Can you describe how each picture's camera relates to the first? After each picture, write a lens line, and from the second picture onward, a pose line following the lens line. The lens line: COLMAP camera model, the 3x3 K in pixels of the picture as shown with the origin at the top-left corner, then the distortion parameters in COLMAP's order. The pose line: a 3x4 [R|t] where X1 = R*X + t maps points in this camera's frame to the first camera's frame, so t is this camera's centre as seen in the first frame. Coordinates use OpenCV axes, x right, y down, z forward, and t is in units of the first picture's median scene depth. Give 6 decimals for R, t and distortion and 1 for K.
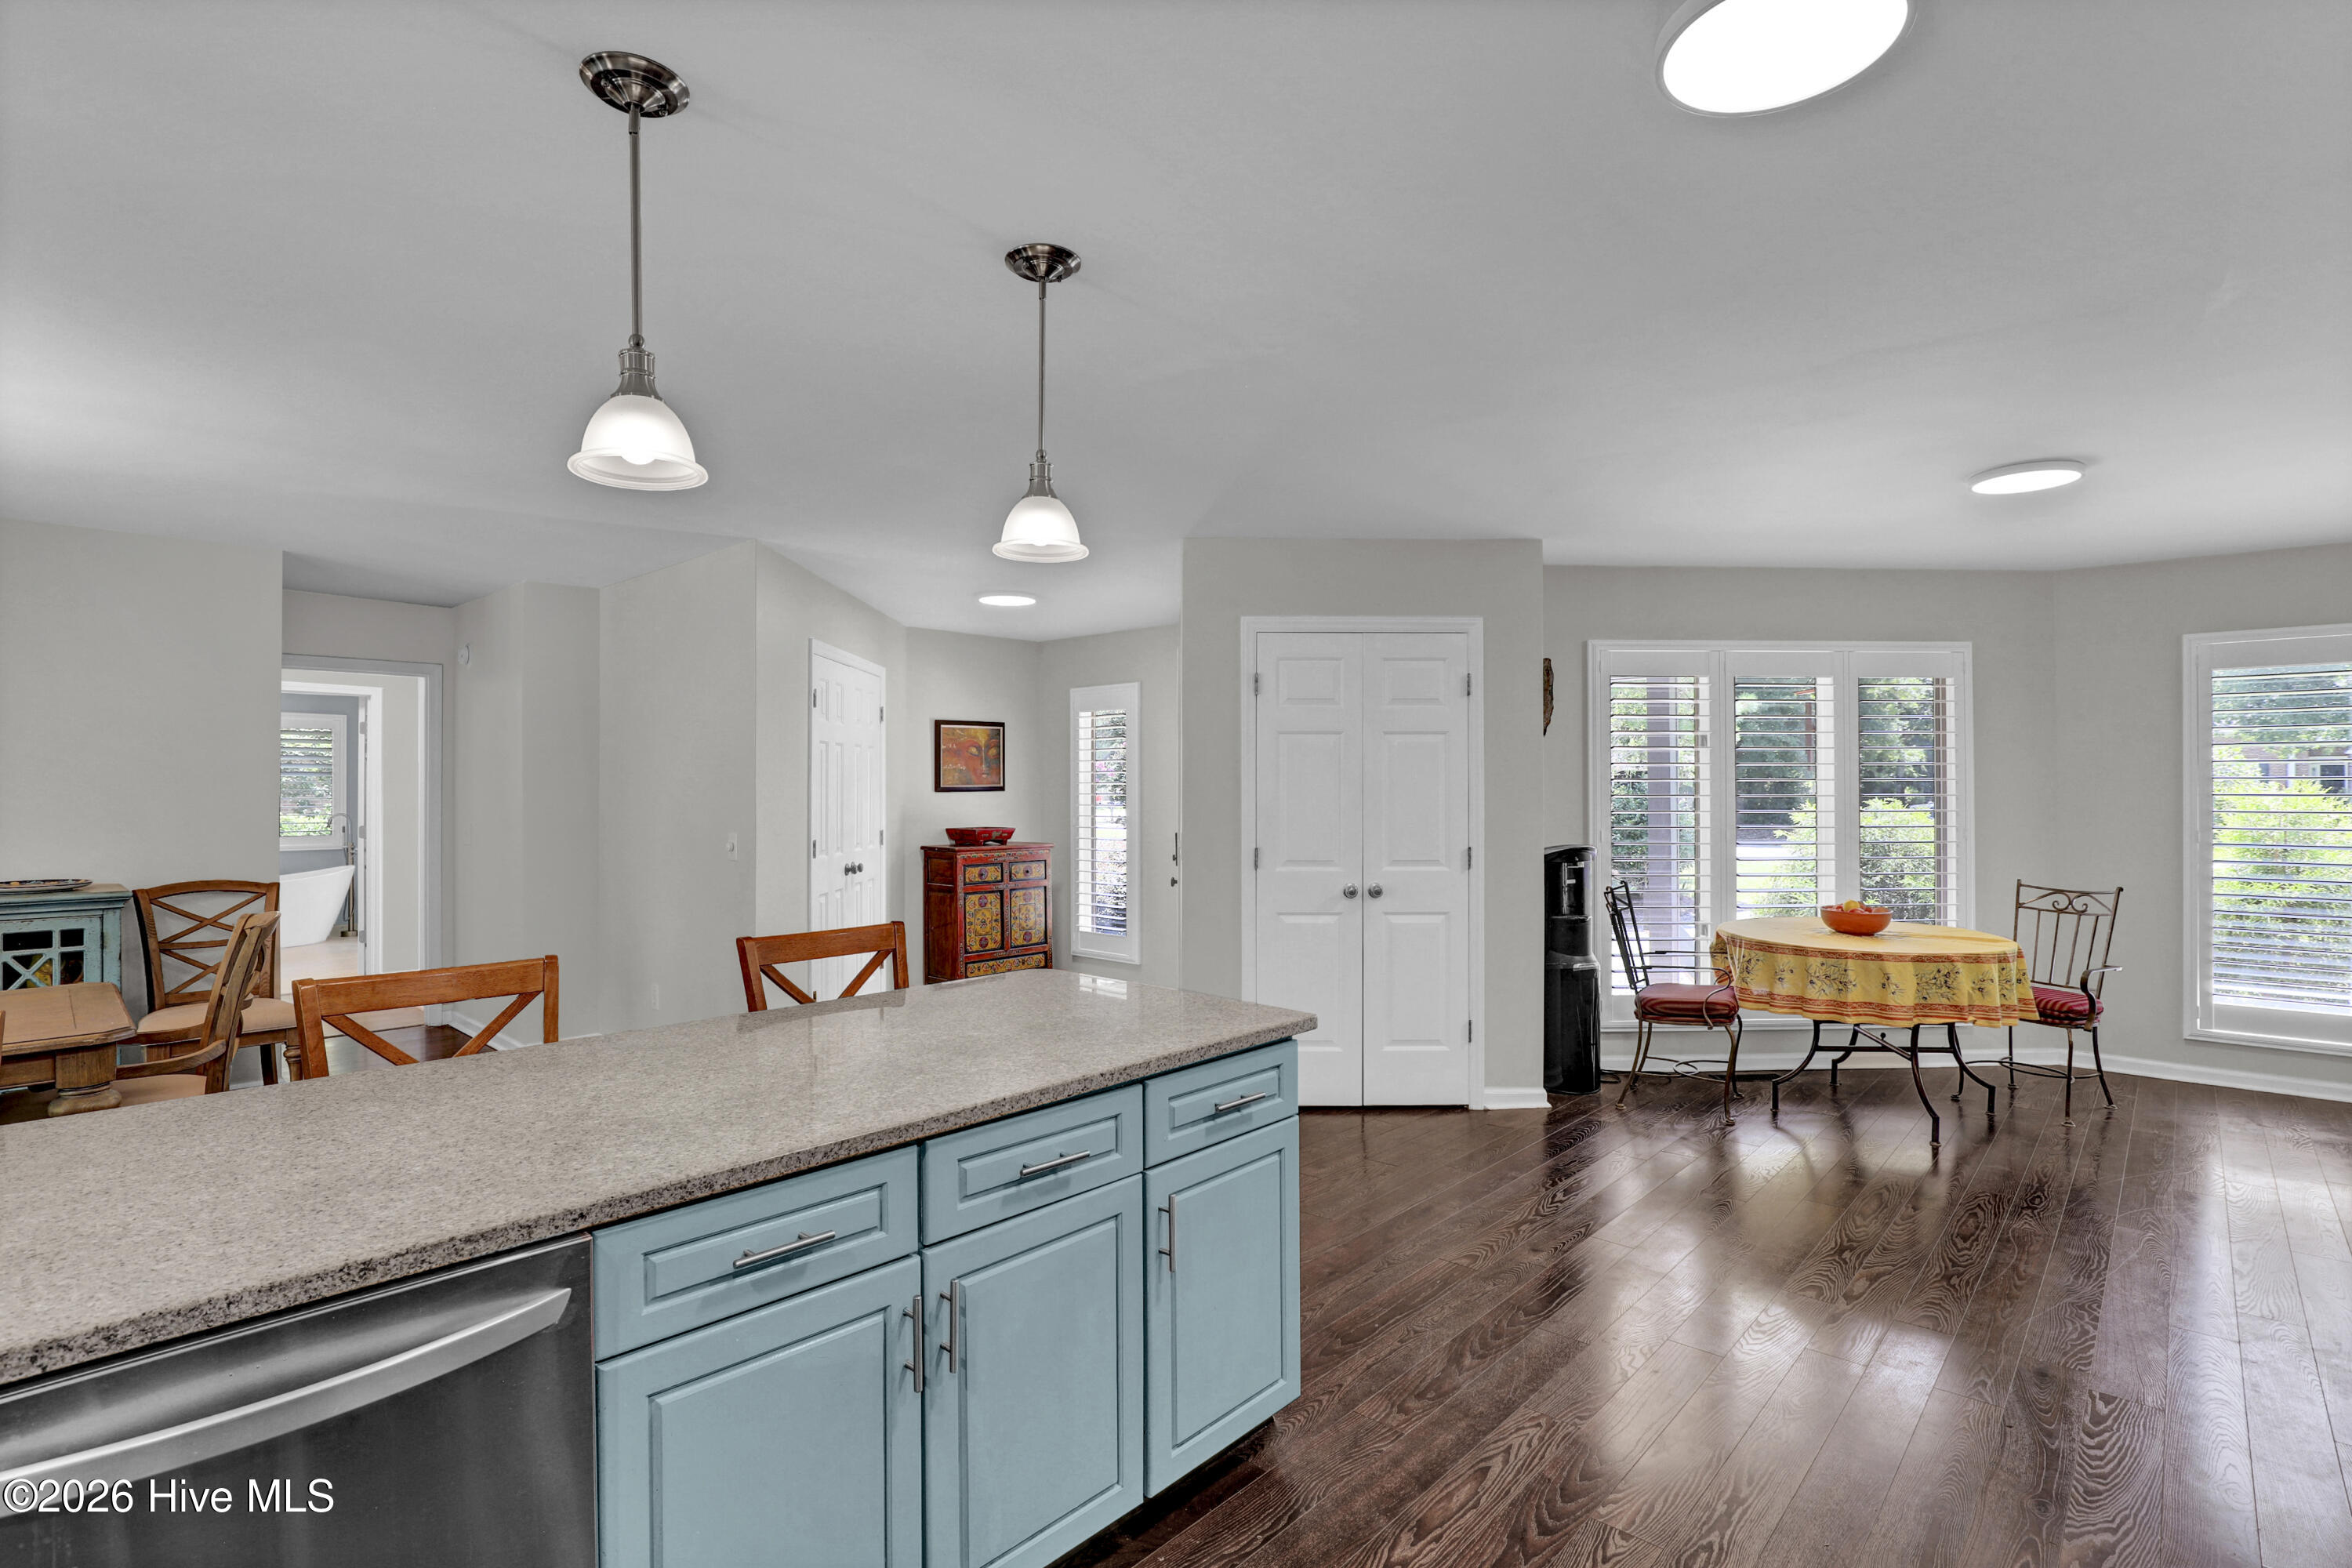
lens RADIAL K [[1121.6, 0, 1220.3], [0, 1121.6, 777.9], [0, 0, 1]] dist [-0.002243, -0.000331]
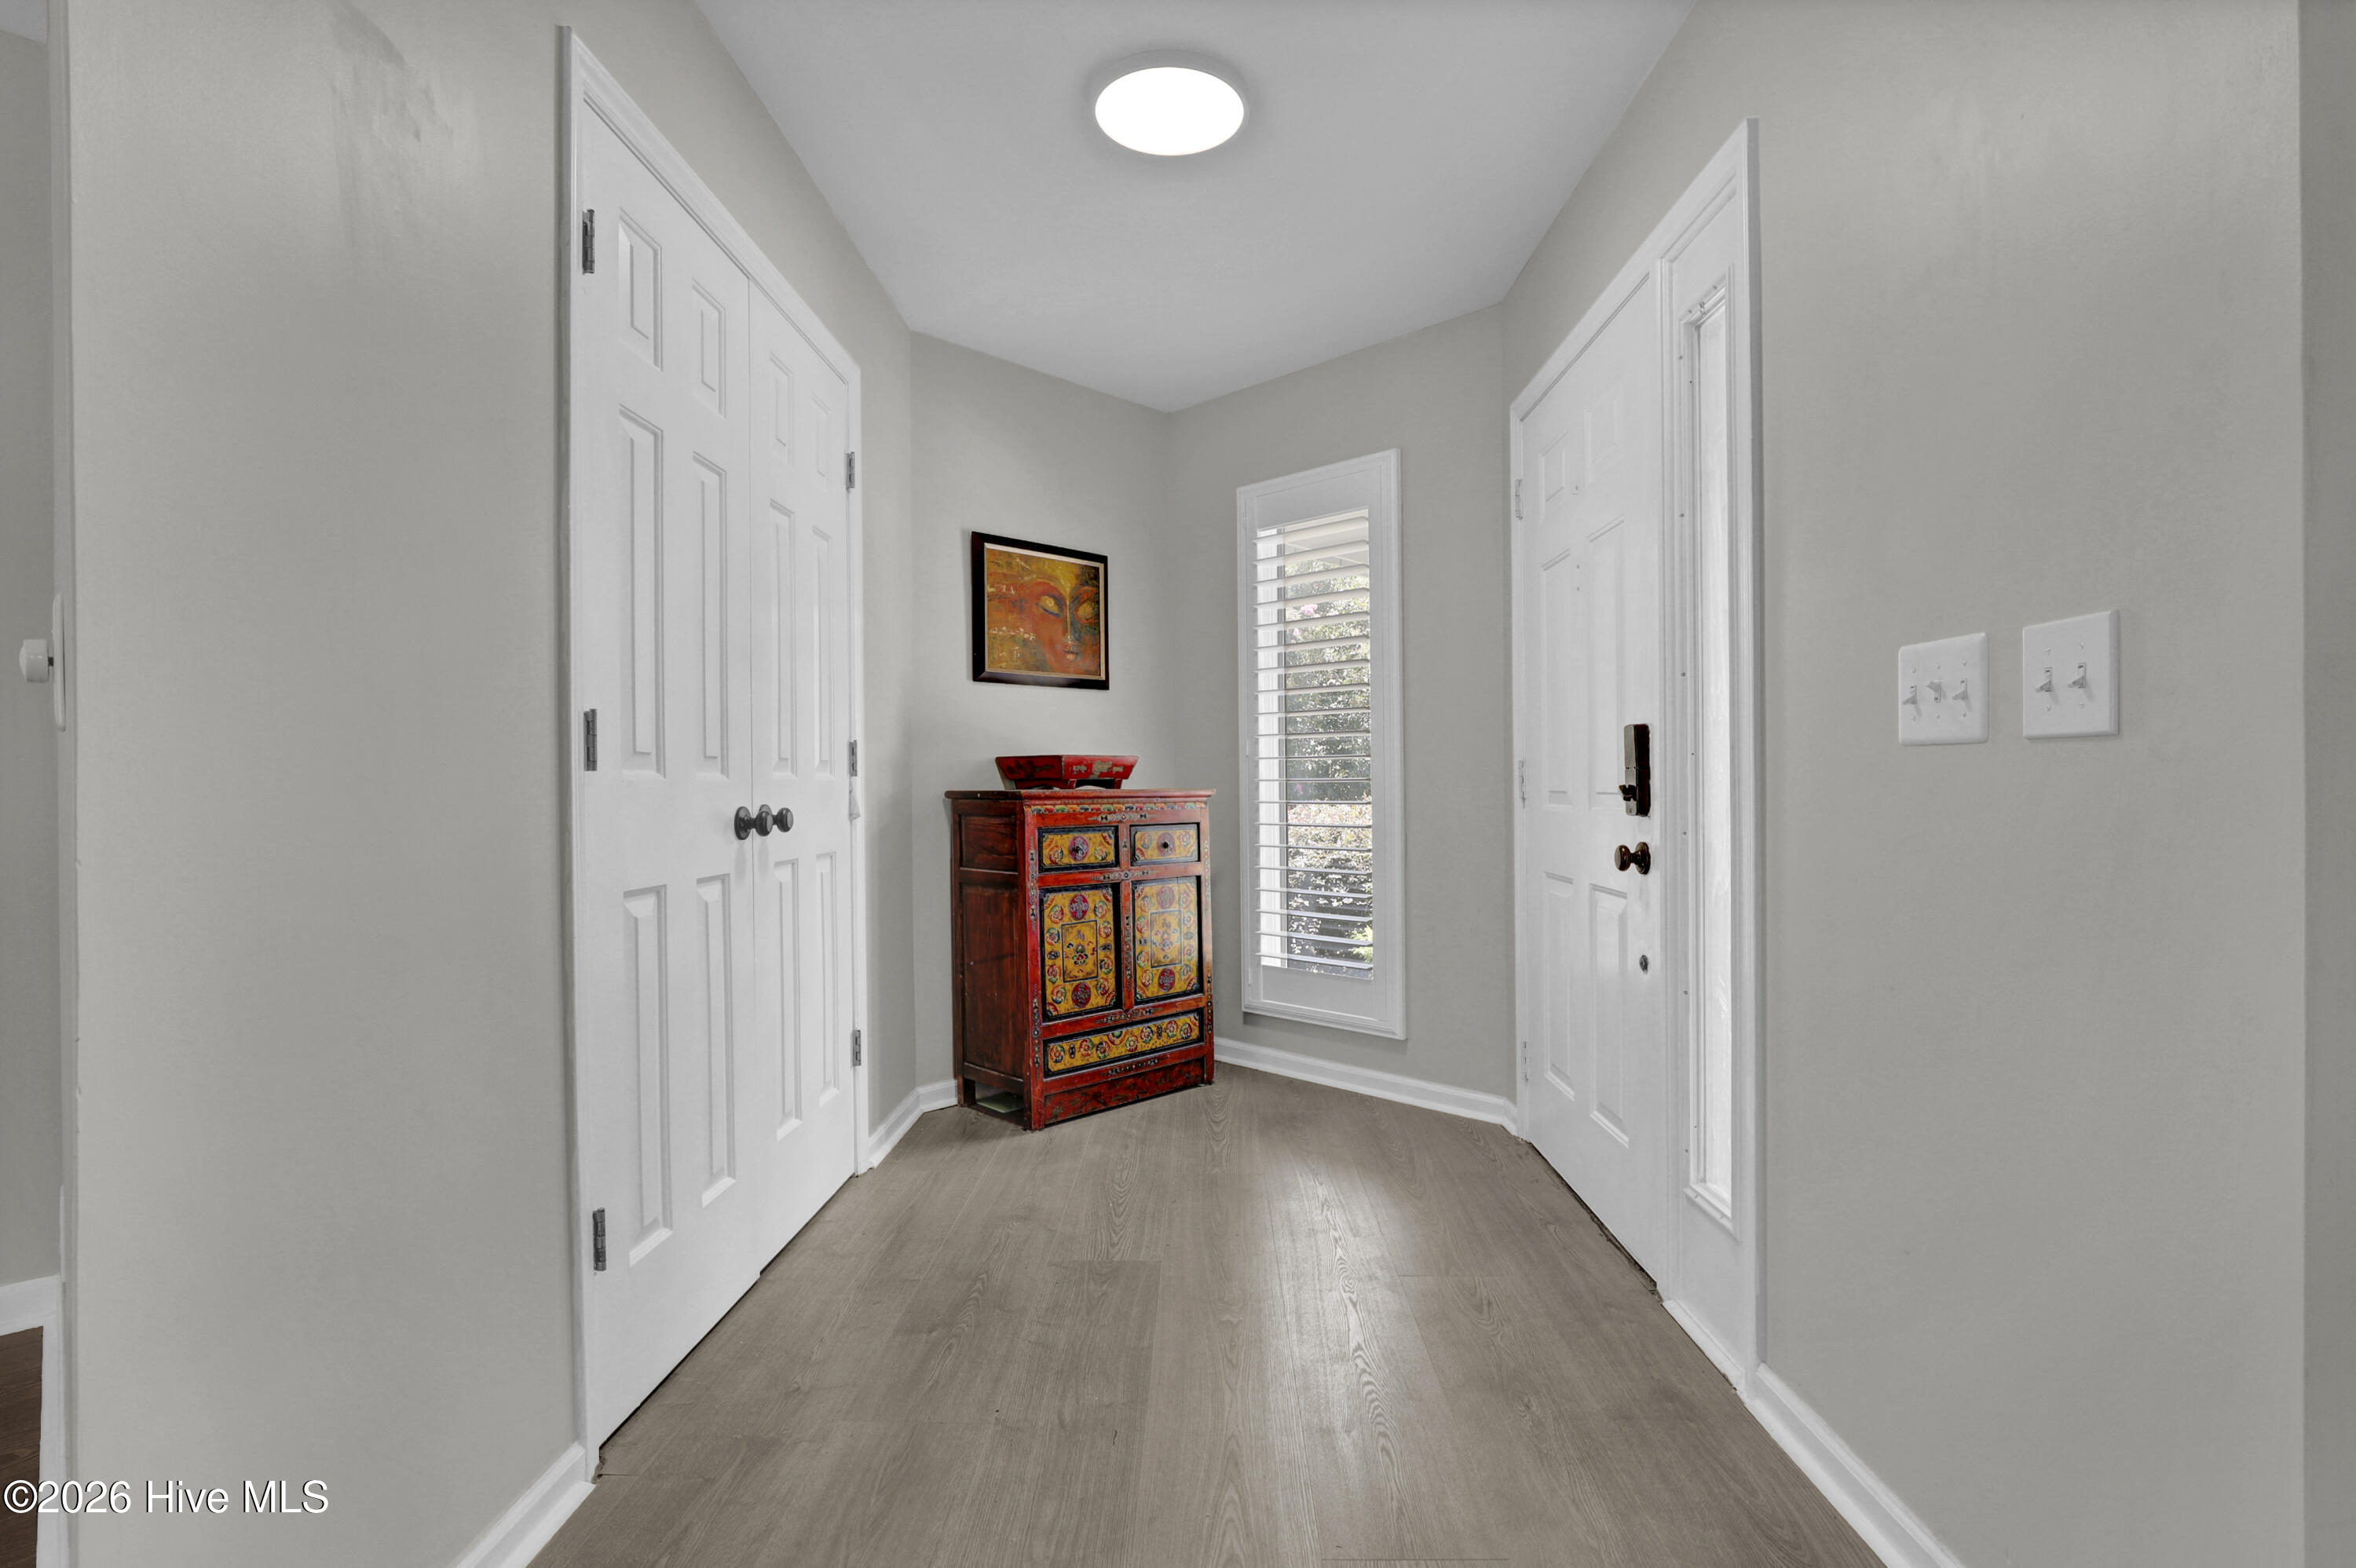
lens RADIAL K [[1145.1, 0, 1216.2], [0, 1145.1, 794.1], [0, 0, 1]] dist [-0.007344, -0.000990]
pose [[0.999515, -0.004746, -0.030778, -0.135847], [0.005268, 0.999844, 0.016882, 0.053911], [0.030693, -0.017036, 0.999384, 0.512641]]
